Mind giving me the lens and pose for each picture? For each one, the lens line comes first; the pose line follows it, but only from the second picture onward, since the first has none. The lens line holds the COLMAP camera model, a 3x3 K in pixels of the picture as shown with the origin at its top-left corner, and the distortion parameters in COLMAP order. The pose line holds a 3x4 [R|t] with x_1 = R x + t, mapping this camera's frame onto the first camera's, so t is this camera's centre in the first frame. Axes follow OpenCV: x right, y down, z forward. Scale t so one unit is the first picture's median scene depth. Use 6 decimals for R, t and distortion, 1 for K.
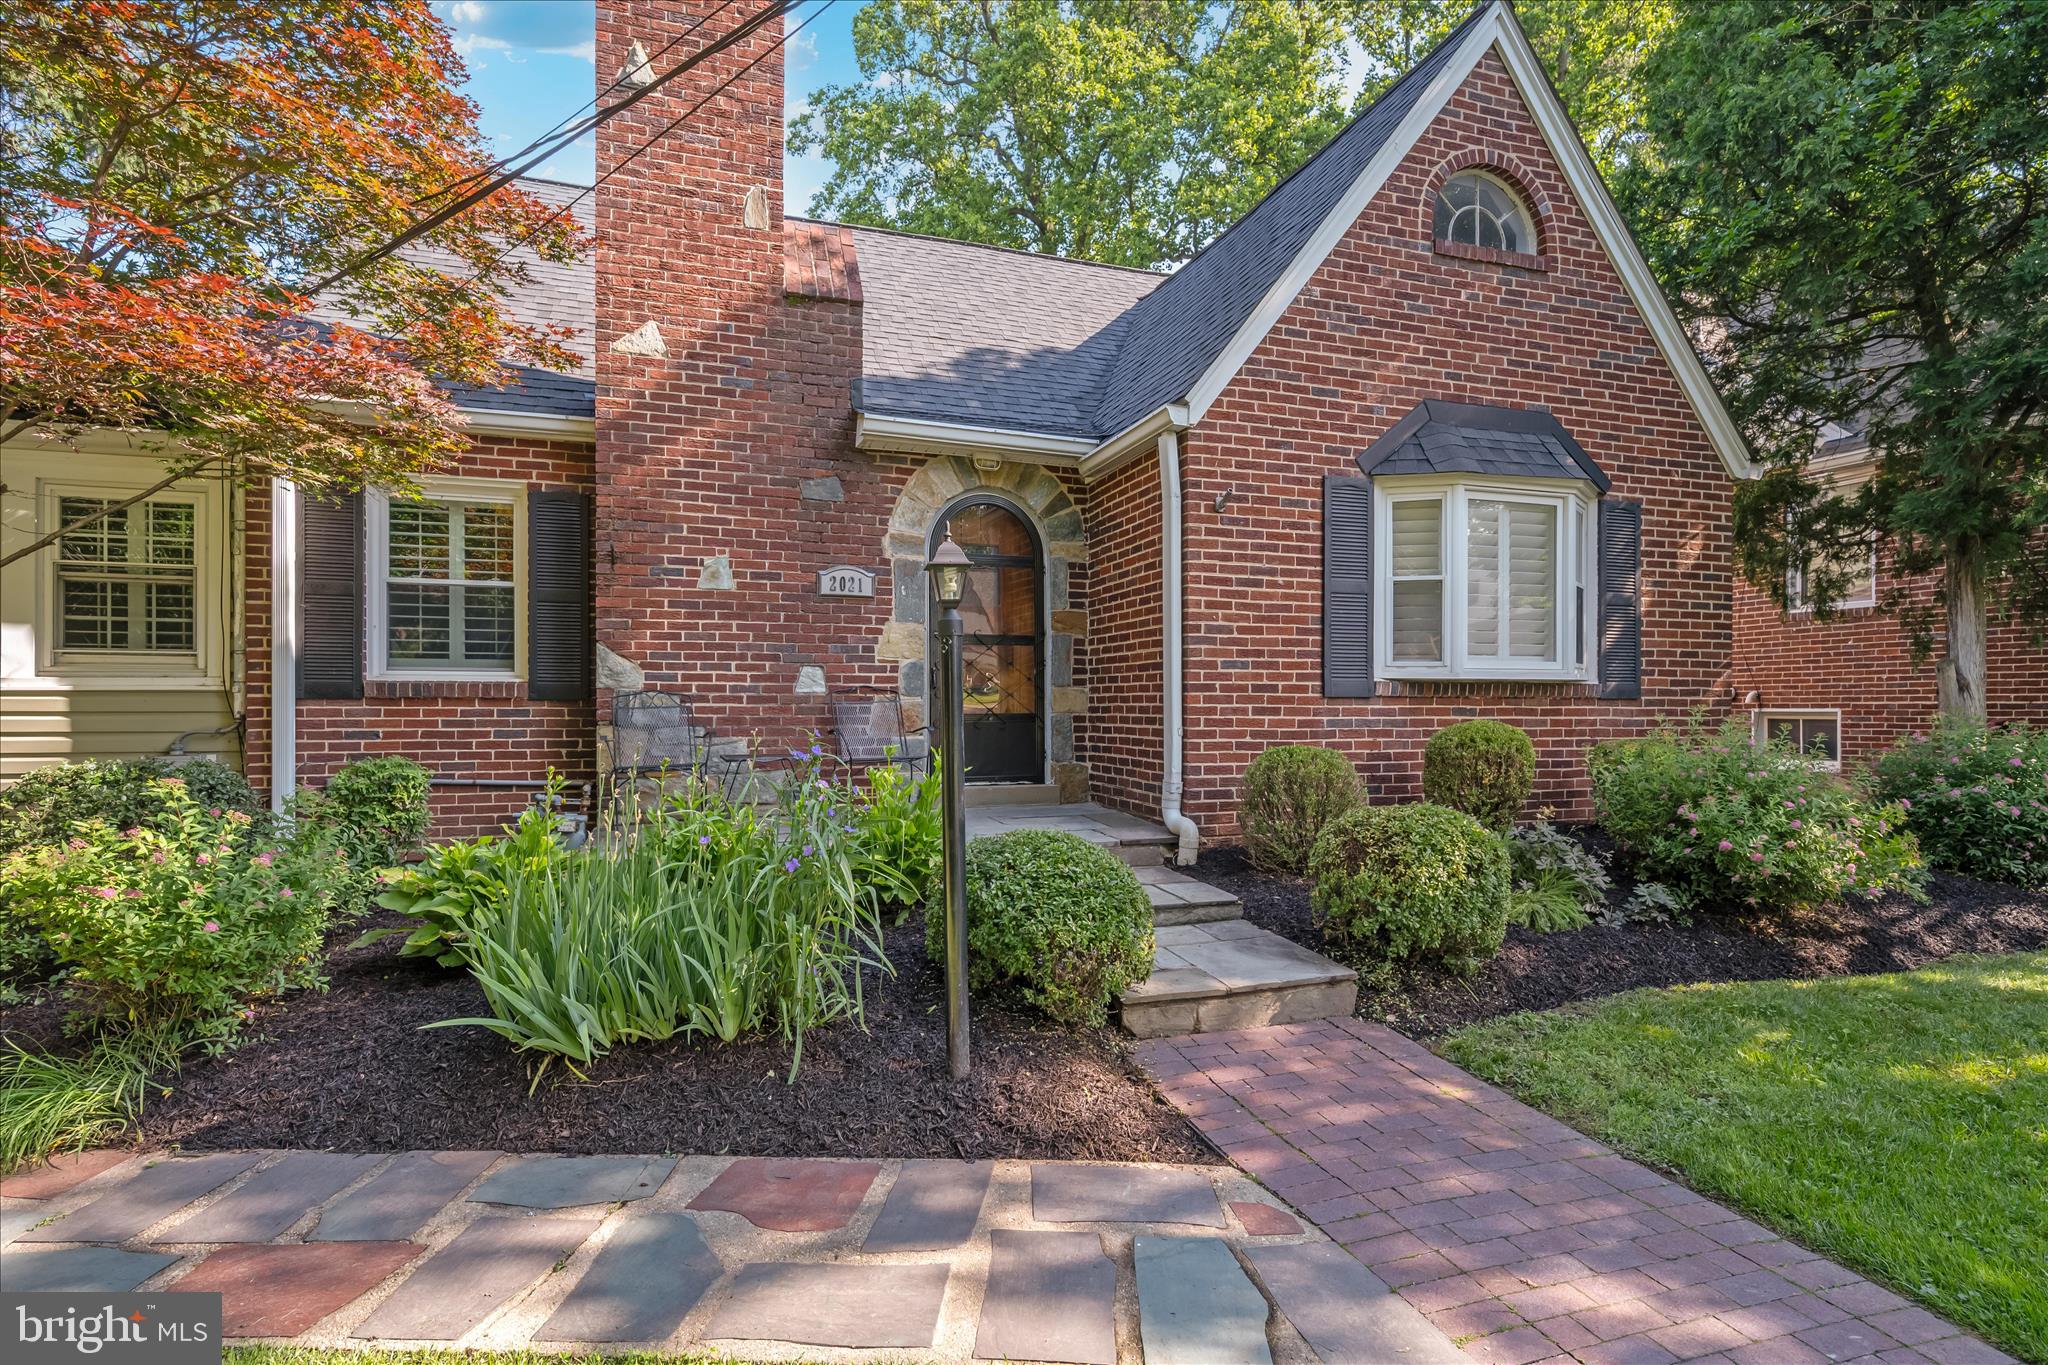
lens RADIAL K [[1012.3, 0, 1027.8], [0, 1012.3, 723.8], [0, 0, 1]] dist [-0.001434, -0.000062]
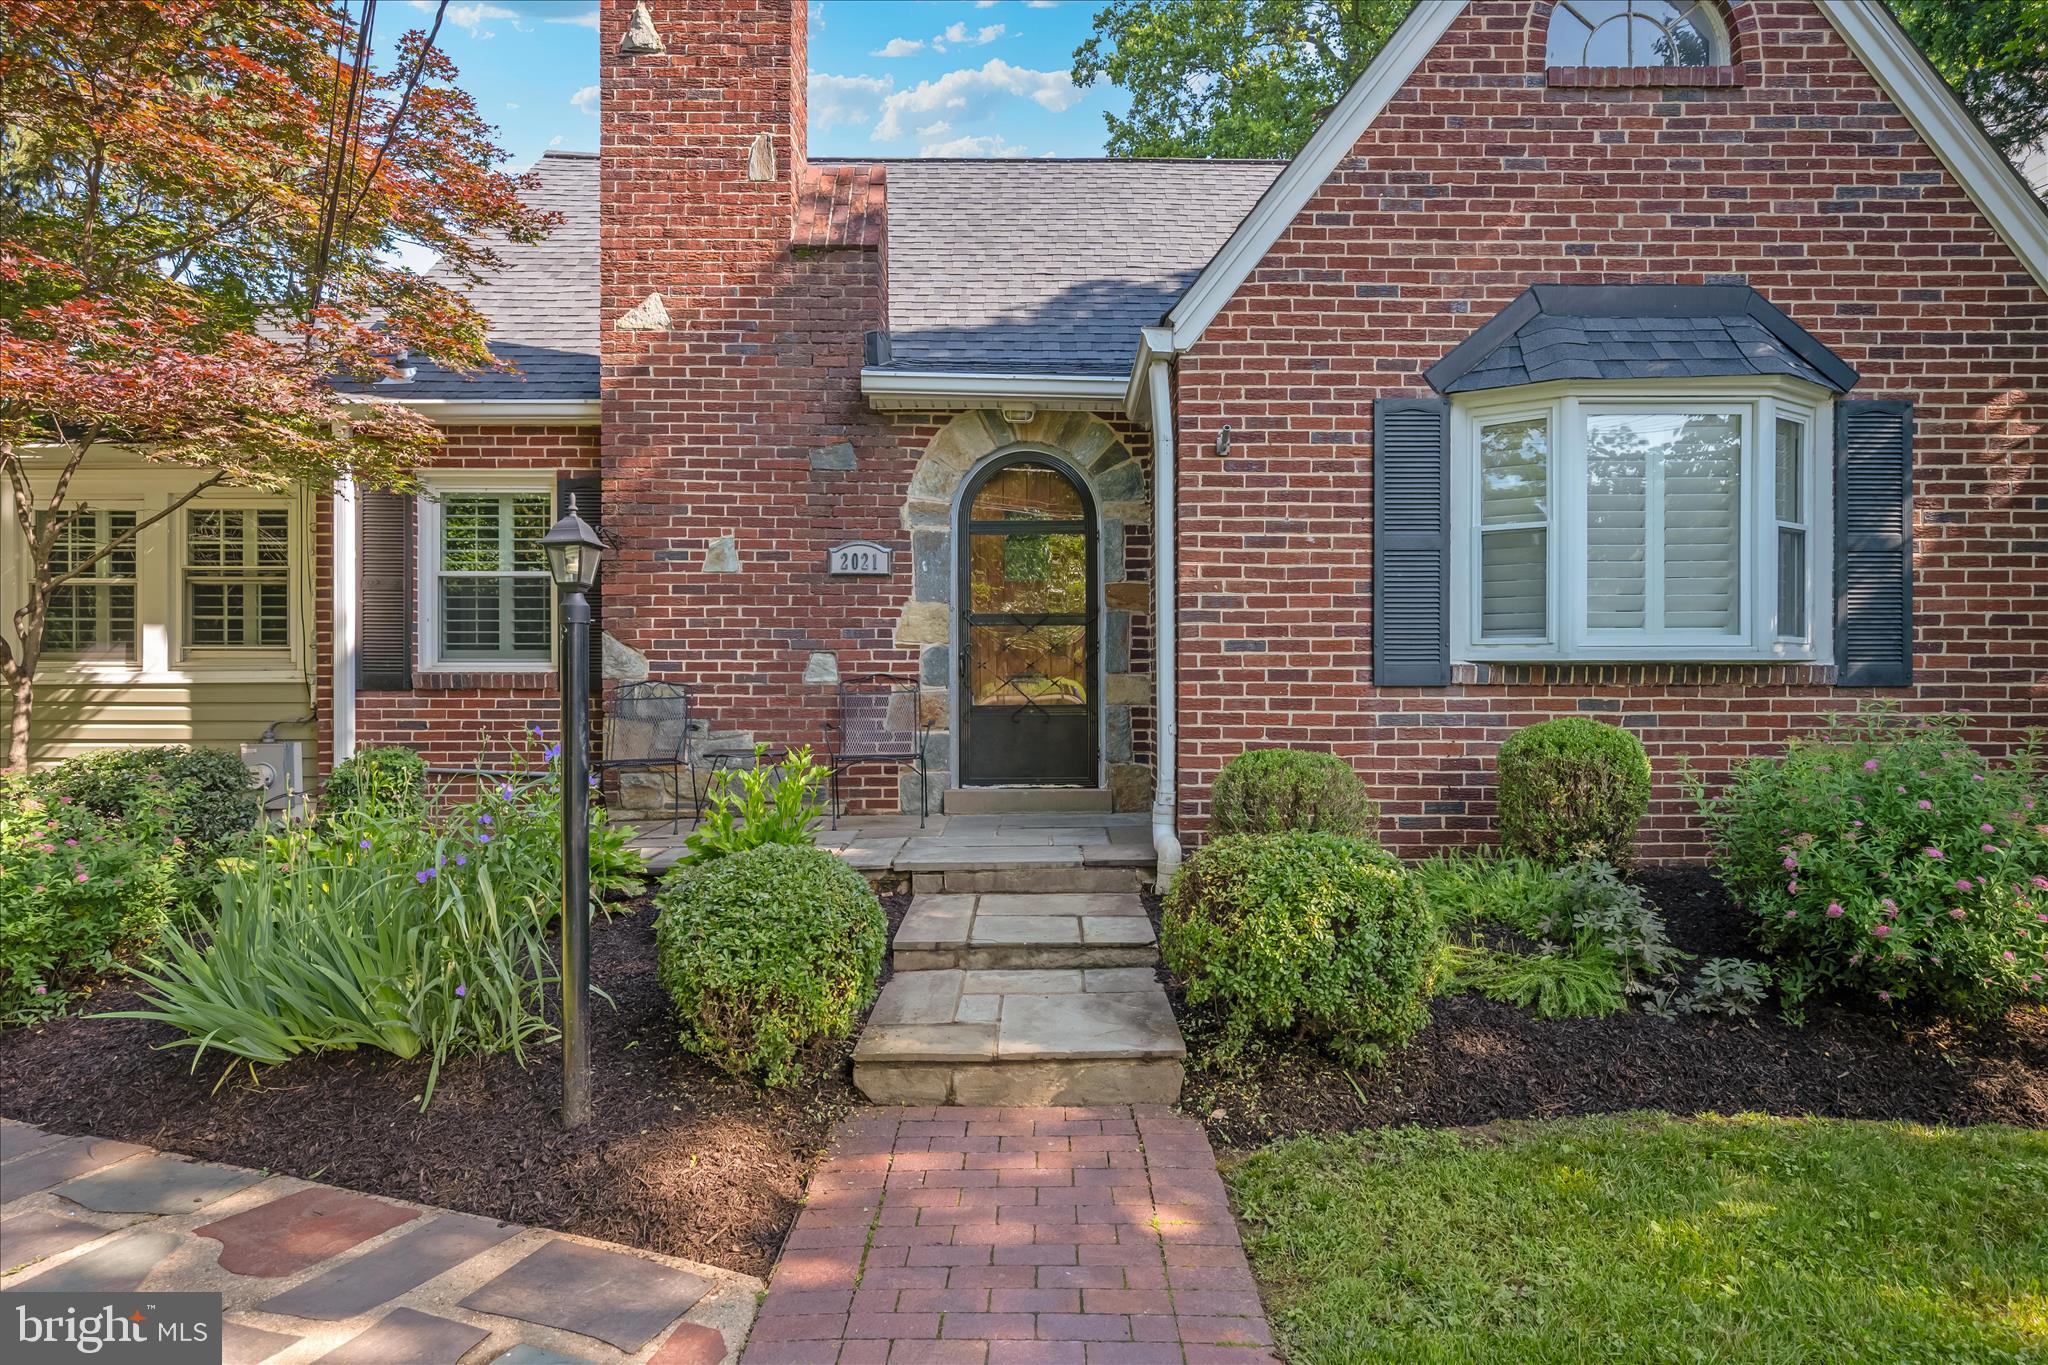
lens RADIAL K [[1136.9, 0, 1053.1], [0, 1136.9, 713.5], [0, 0, 1]] dist [-0.002738, 0.000668]
pose [[0.951594, 0.004807, -0.307319, 0.316497], [-0.003922, 0.999986, 0.003496, -0.007322], [0.307332, -0.002121, 0.951600, 0.095981]]
